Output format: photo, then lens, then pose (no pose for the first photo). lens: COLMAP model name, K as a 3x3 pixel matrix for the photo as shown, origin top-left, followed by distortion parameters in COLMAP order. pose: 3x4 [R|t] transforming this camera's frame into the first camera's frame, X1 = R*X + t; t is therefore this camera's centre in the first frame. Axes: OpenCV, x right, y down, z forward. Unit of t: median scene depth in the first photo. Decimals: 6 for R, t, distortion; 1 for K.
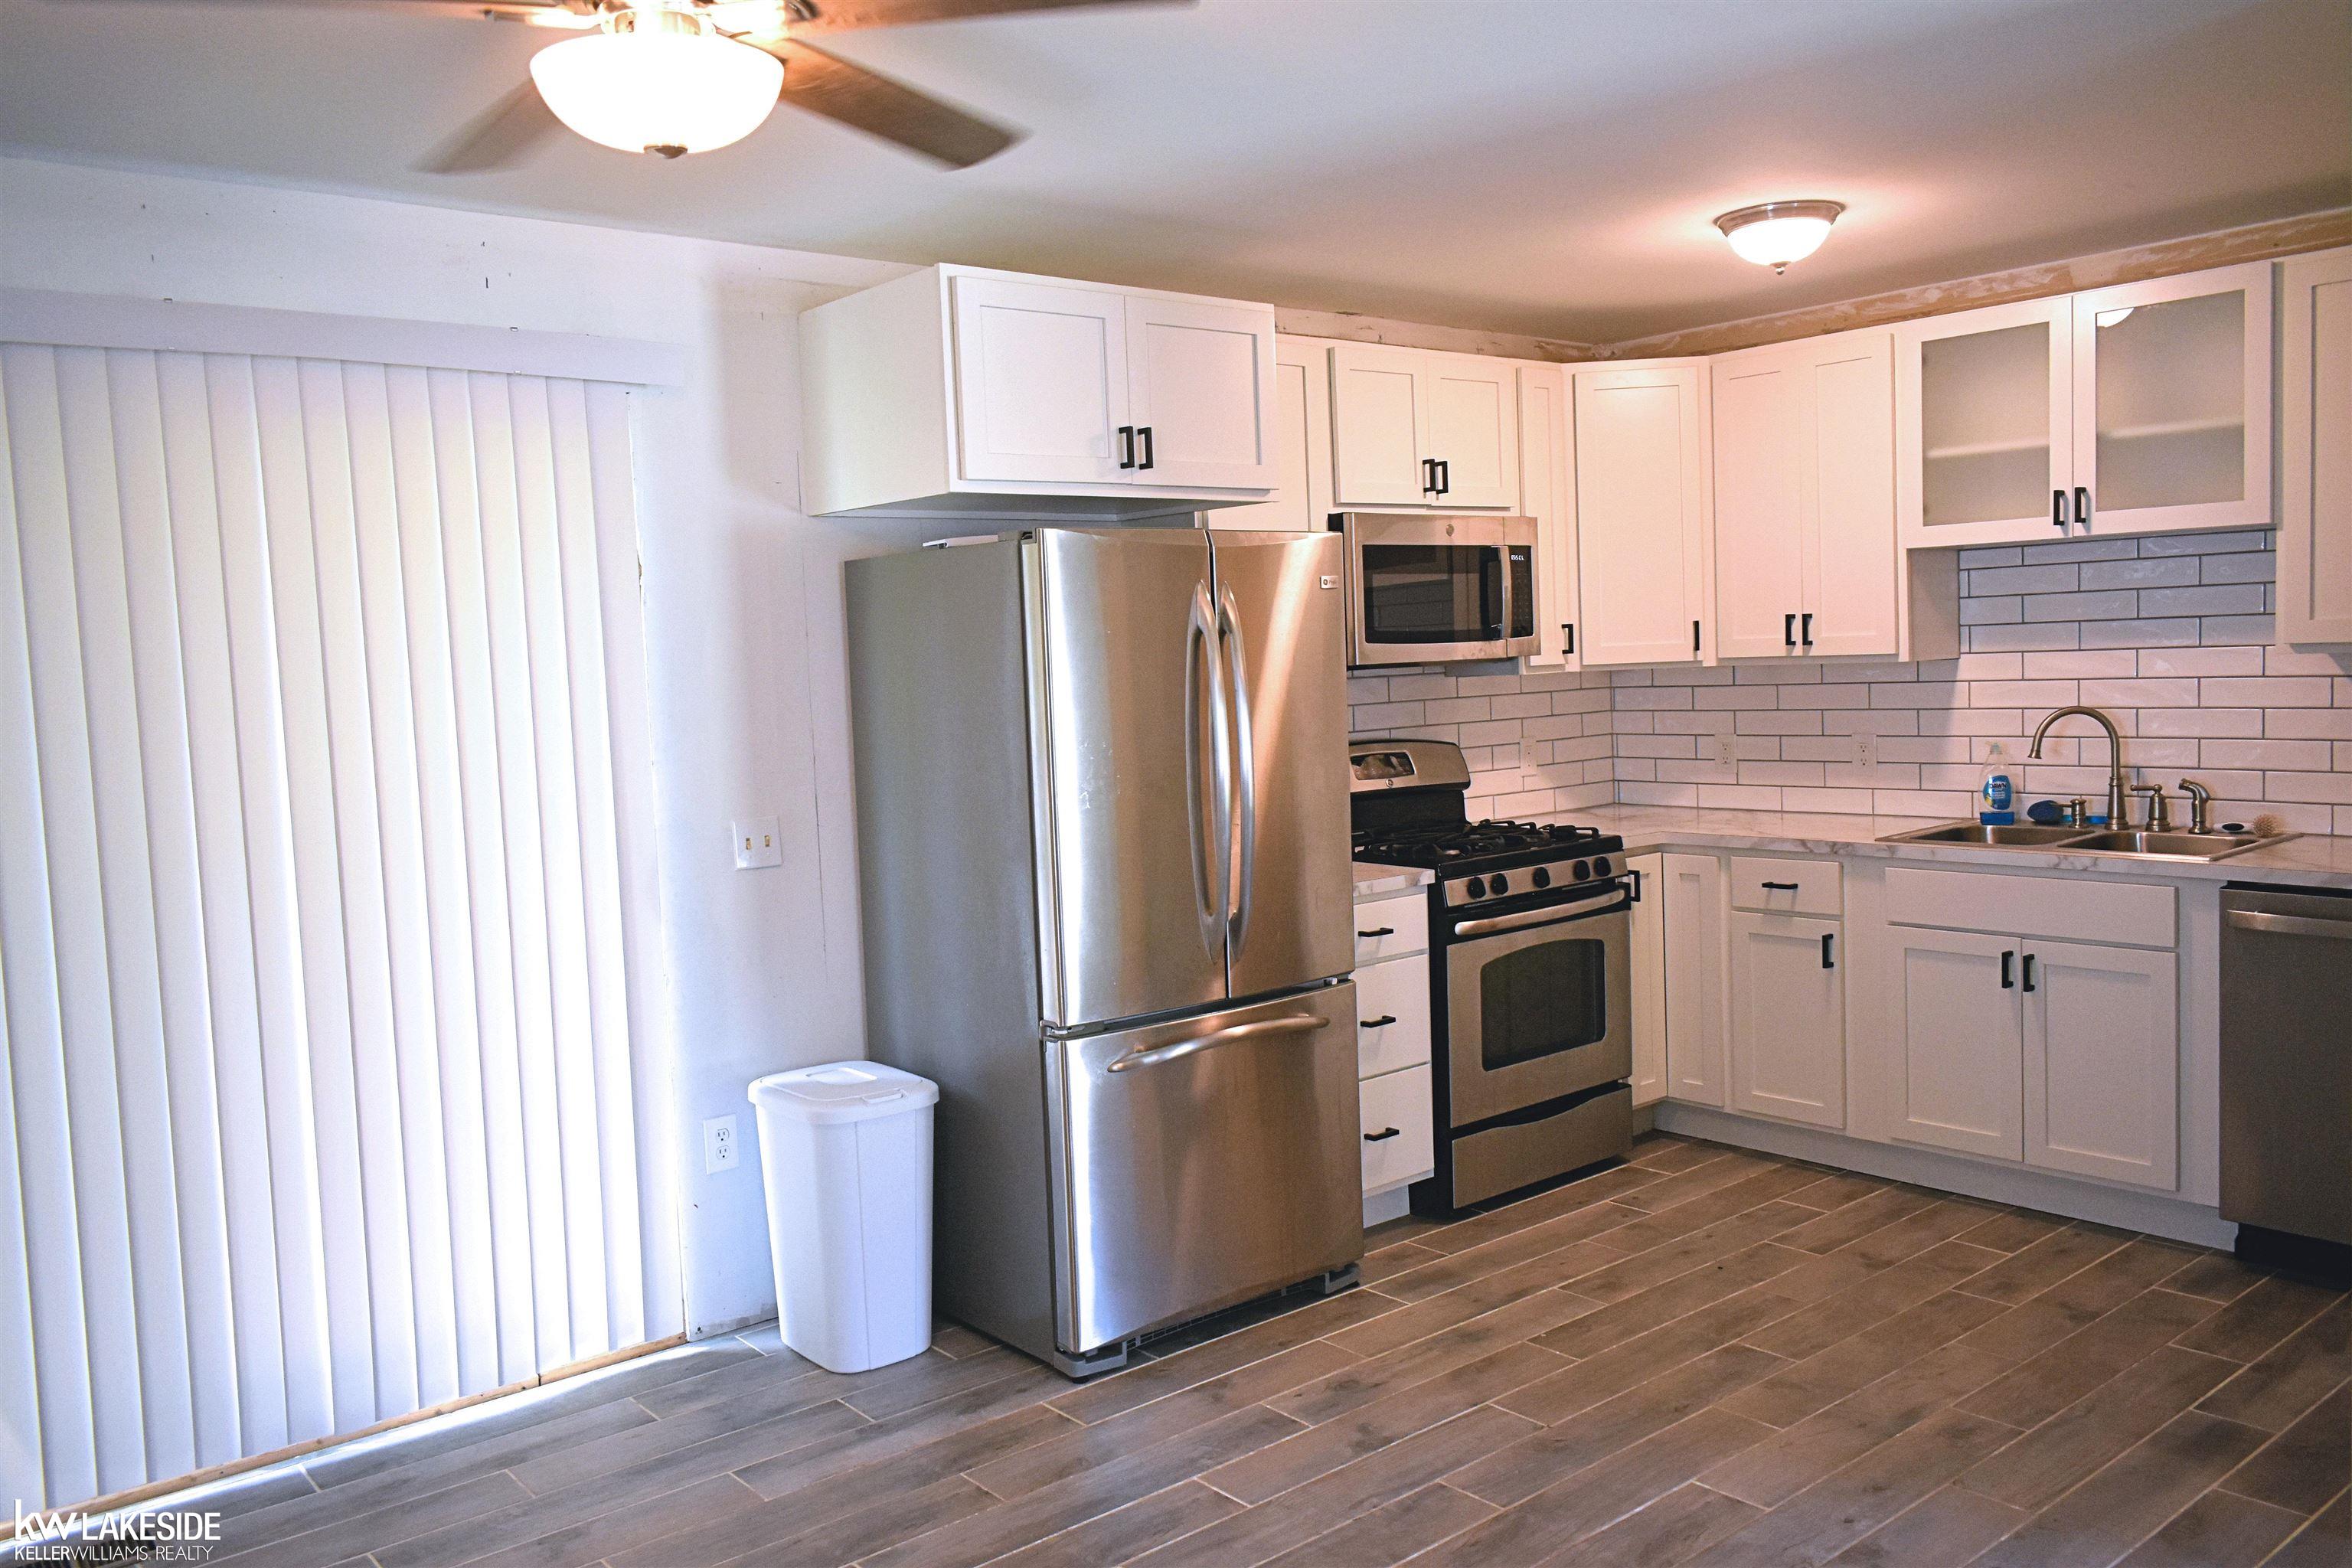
lens RADIAL K [[1799.3, 0, 1174.0], [0, 1799.3, 779.7], [0, 0, 1]] dist [-0.007704, 0.007558]
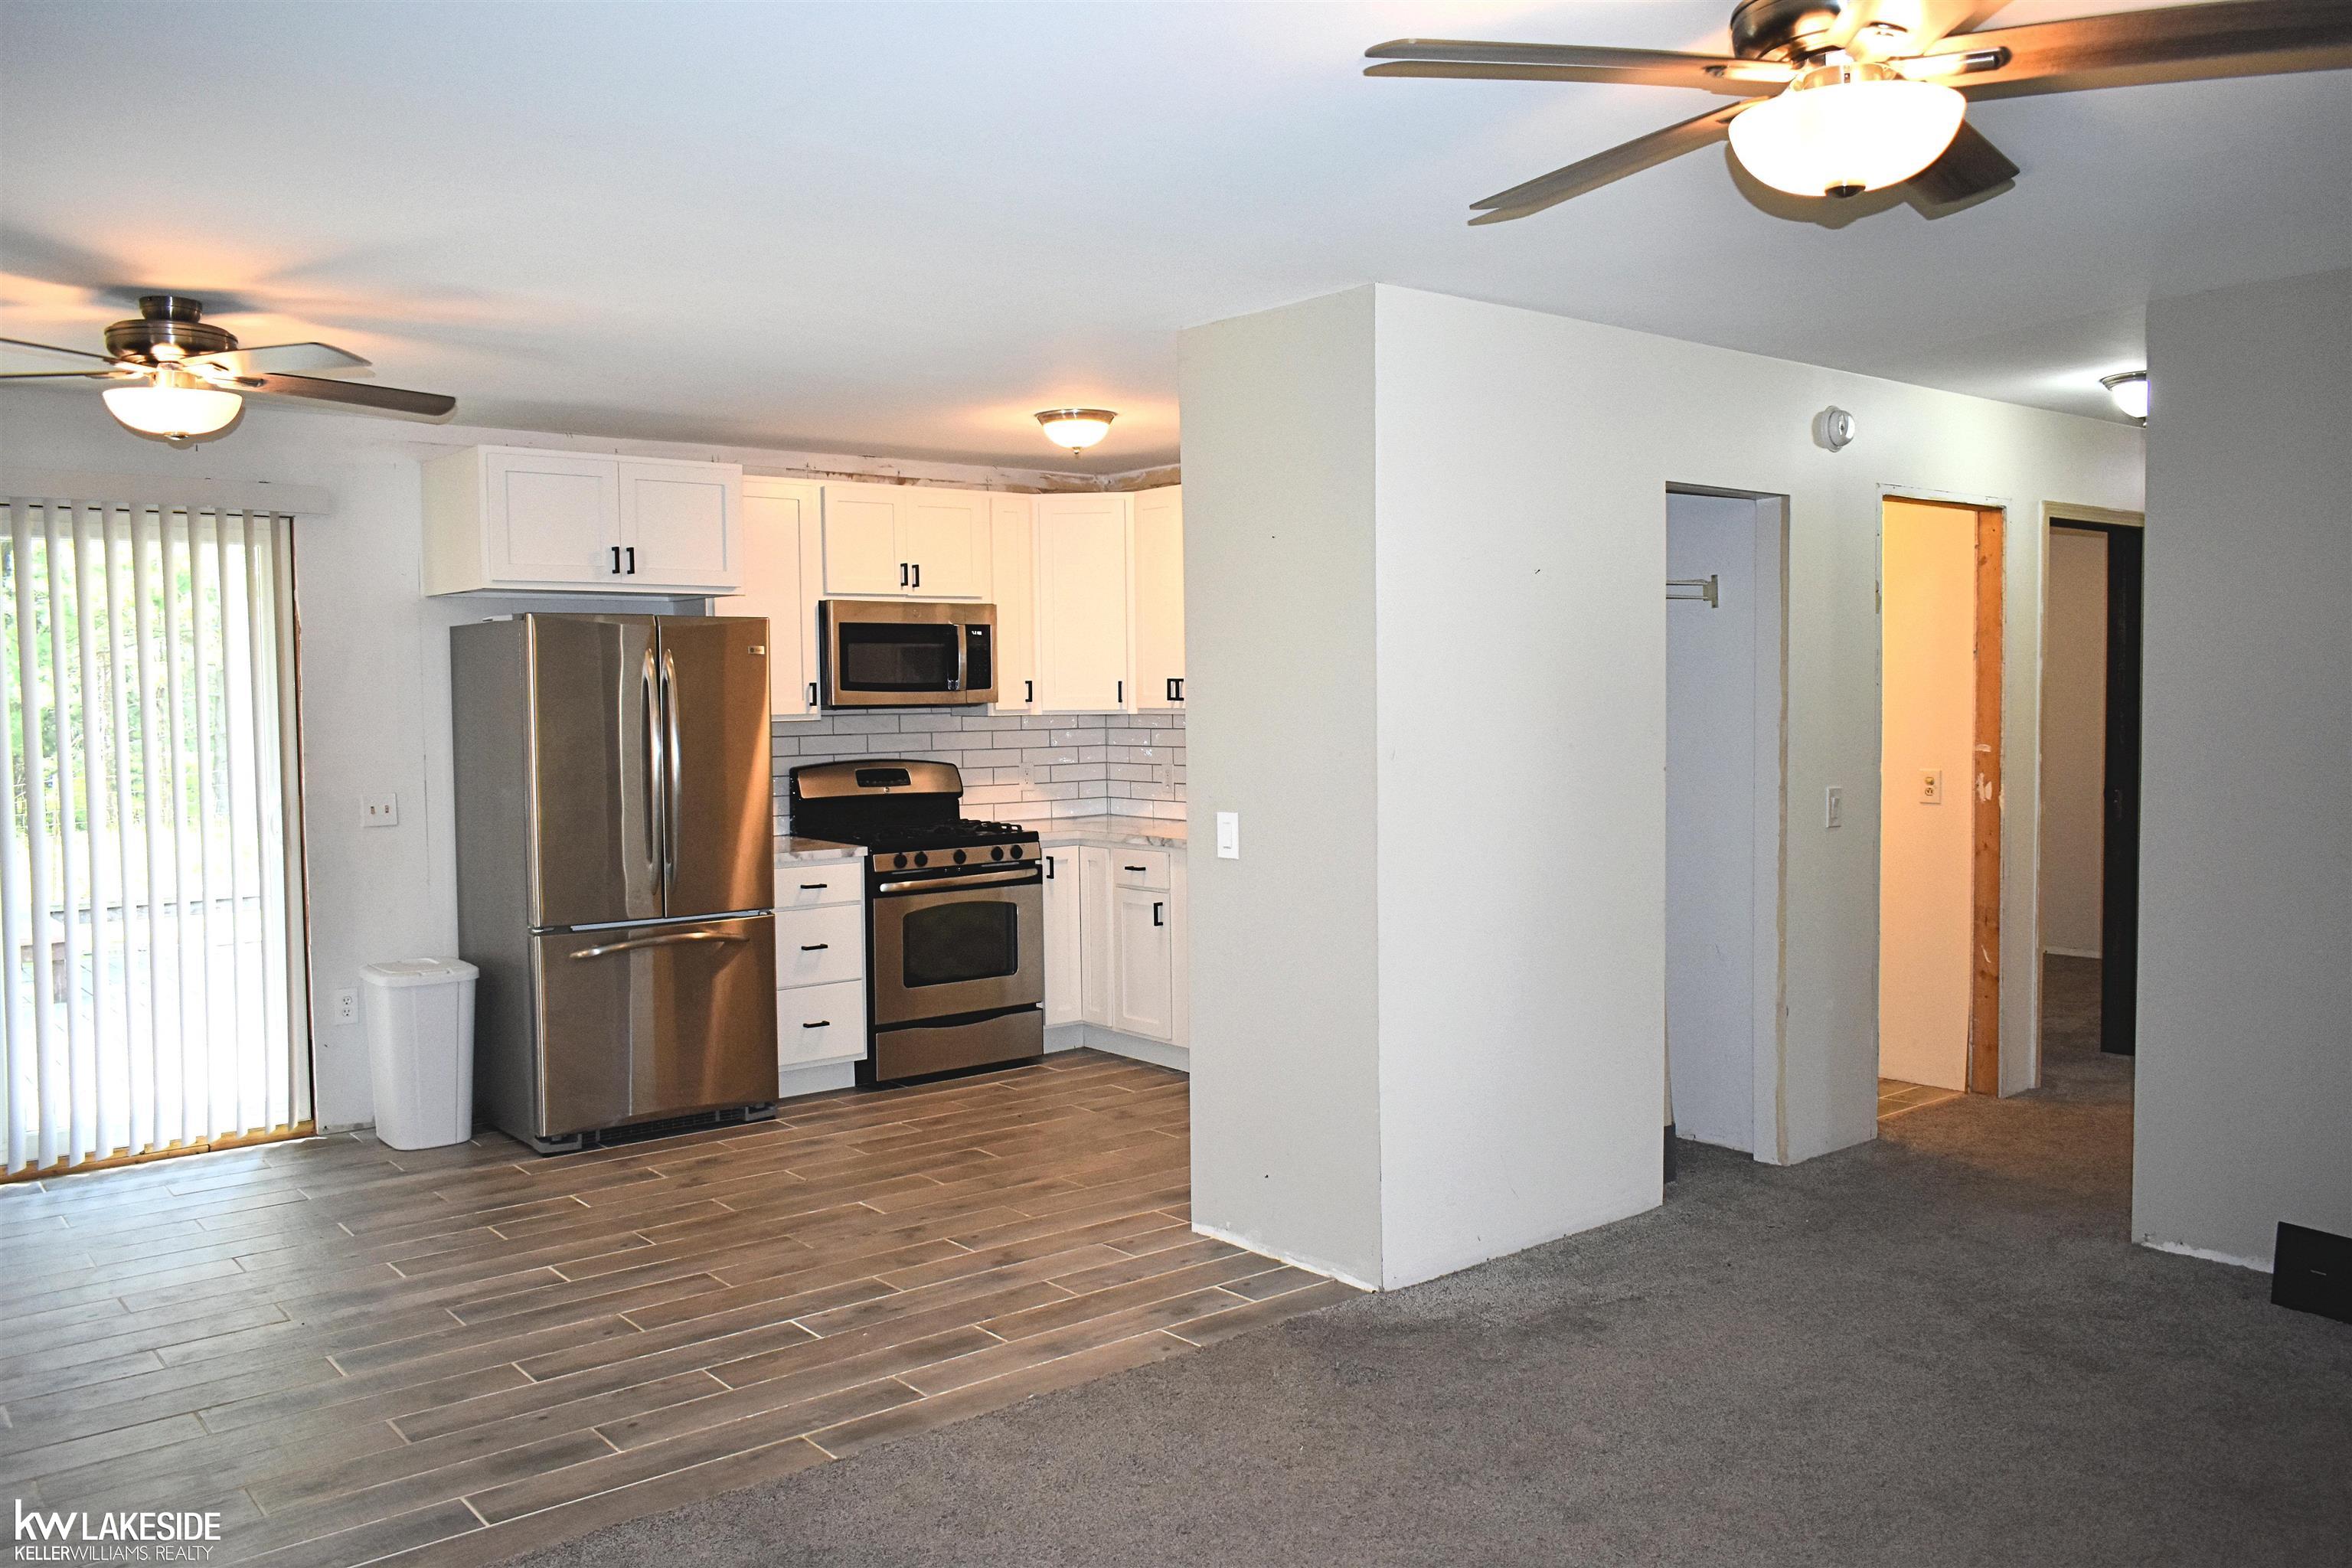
lens RADIAL K [[1799.3, 0, 1178.2], [0, 1799.3, 781.9], [0, 0, 1]] dist [-0.007704, 0.007558]
pose [[0.999486, 0.032043, -0.000520, 0.372894], [-0.032047, 0.999333, -0.017509, 0.013990], [-0.000041, 0.017517, 0.999847, -0.436426]]
